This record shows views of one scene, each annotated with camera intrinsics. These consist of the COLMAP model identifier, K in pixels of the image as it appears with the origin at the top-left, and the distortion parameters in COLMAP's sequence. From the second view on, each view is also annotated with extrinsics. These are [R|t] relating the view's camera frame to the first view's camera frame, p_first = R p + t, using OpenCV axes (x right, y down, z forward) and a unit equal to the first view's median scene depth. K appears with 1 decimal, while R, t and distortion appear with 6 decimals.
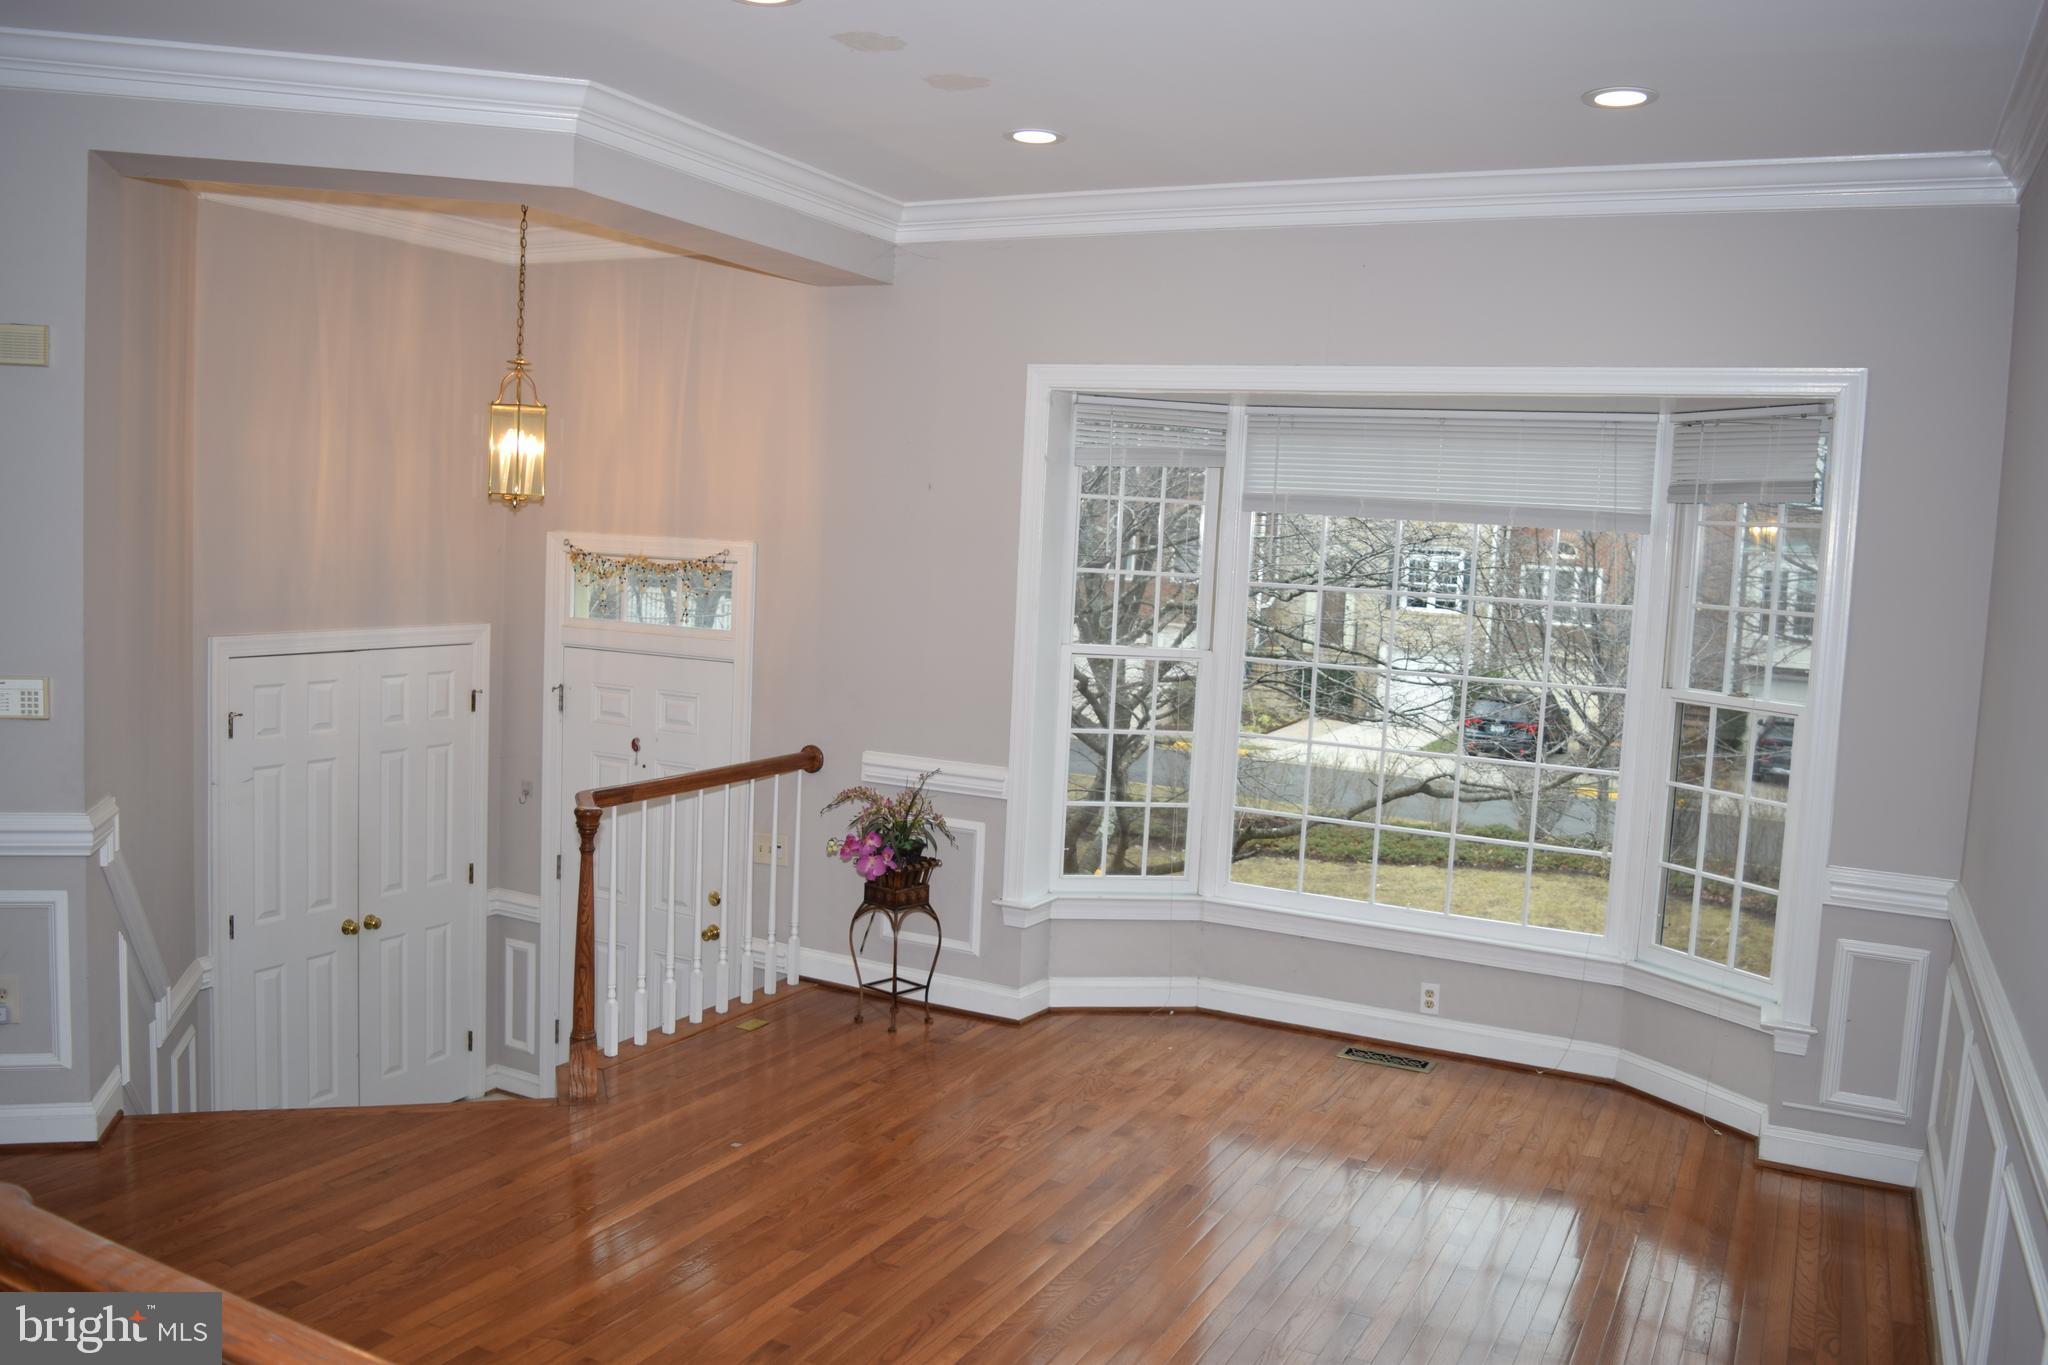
lens RADIAL K [[1605.4, 0, 1024.0], [0, 1605.4, 682.5], [0, 0, 1]] dist [-0.089502, 0.013330]
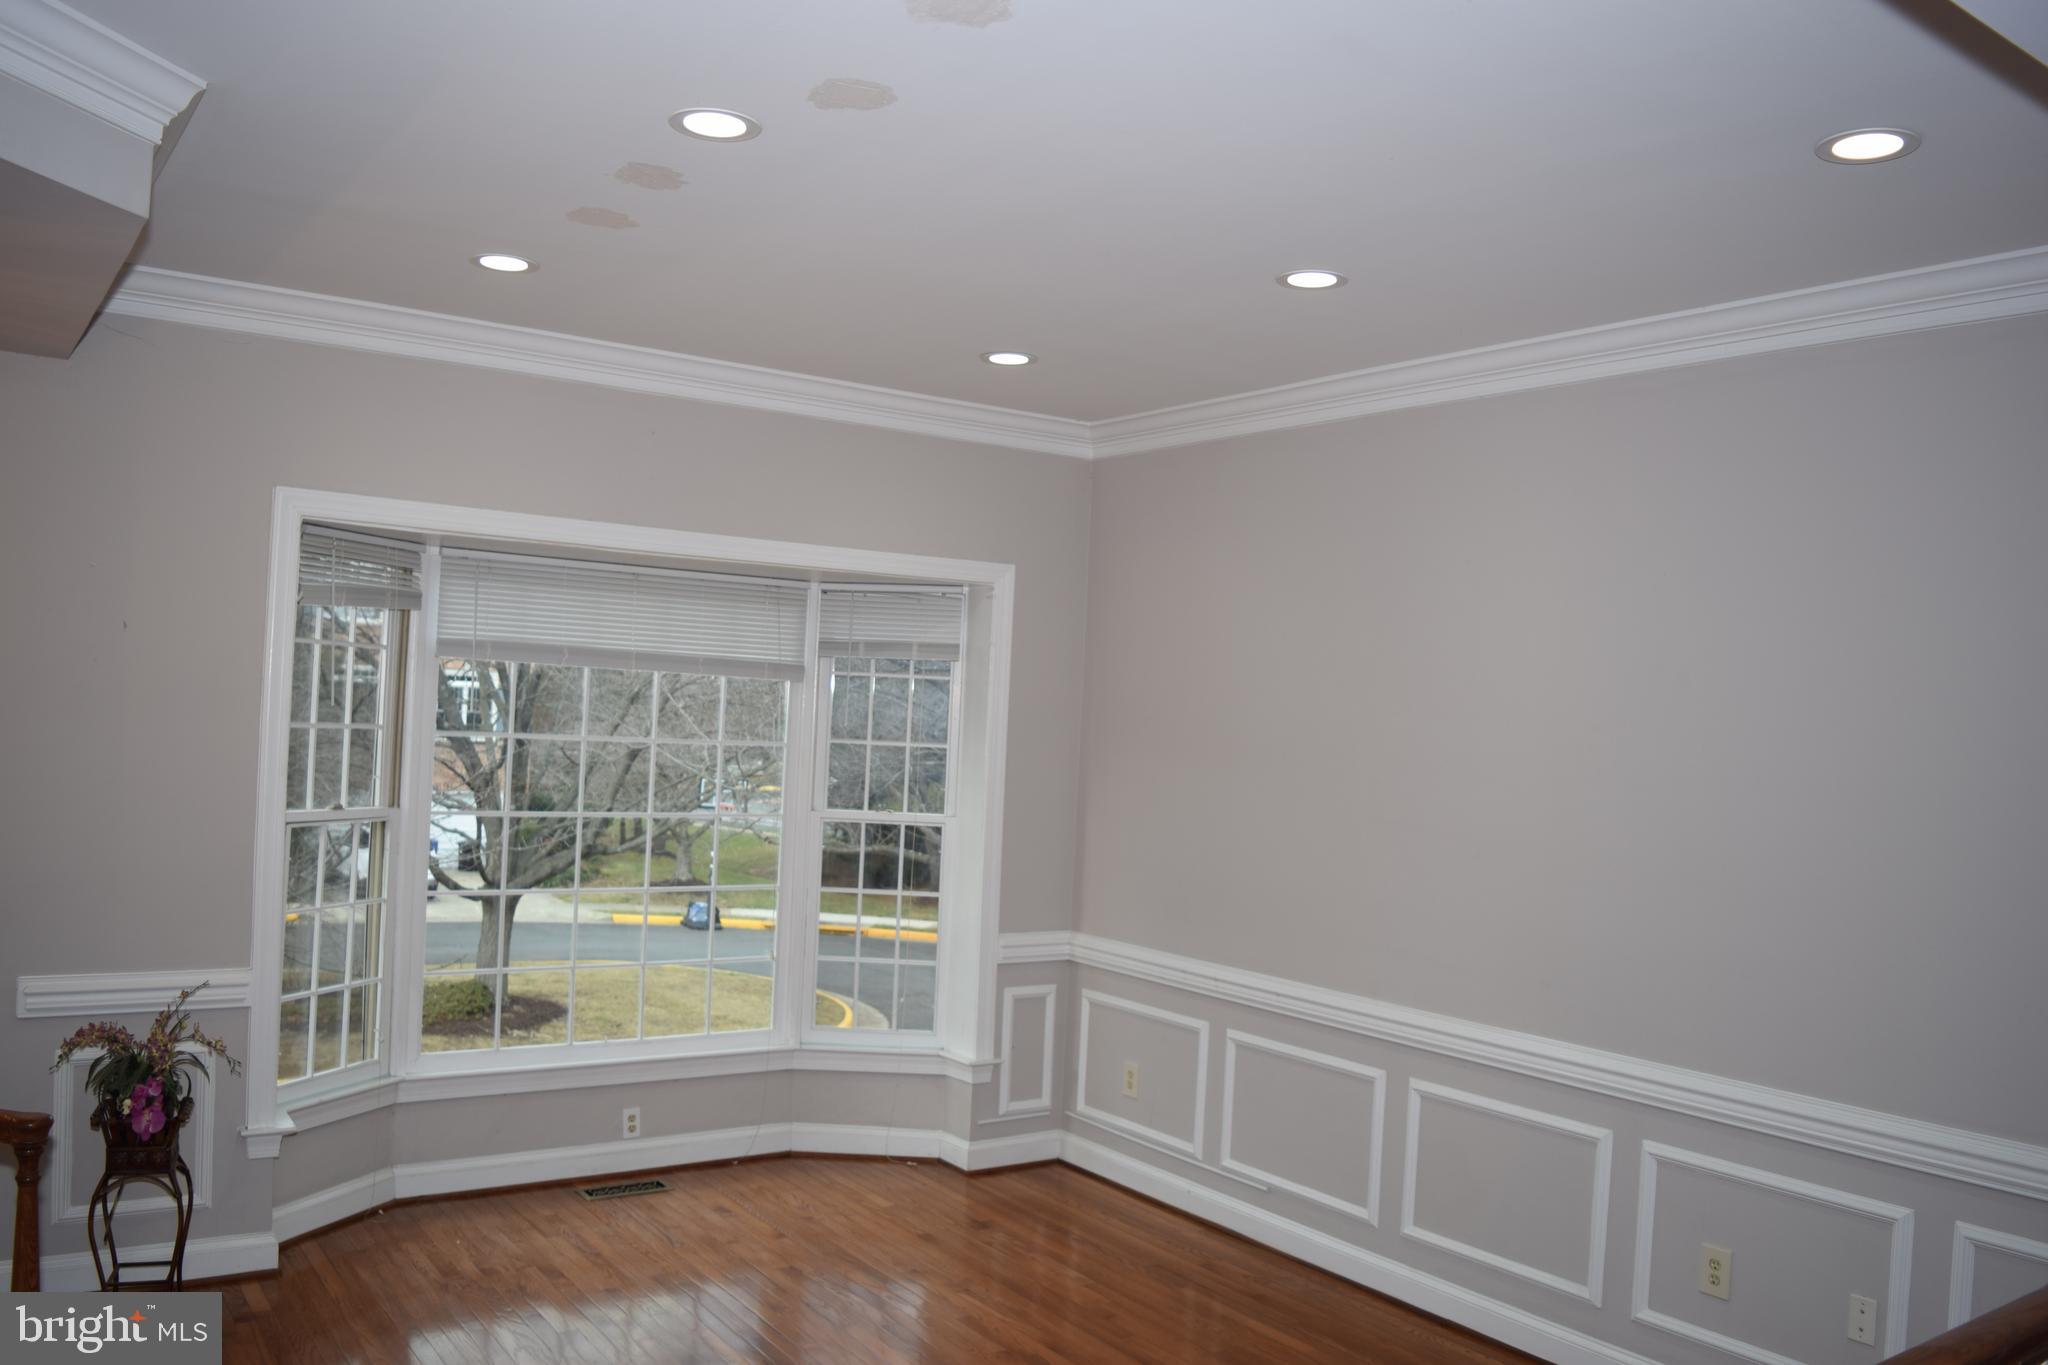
lens RADIAL K [[1605.4, 0, 1024.0], [0, 1605.4, 682.5], [0, 0, 1]] dist [-0.089502, 0.013330]
pose [[0.468843, -0.009325, 0.883232, -0.568142], [0.060134, 0.997961, -0.021385, -0.055382], [-0.881232, 0.063139, 0.468448, 0.277126]]
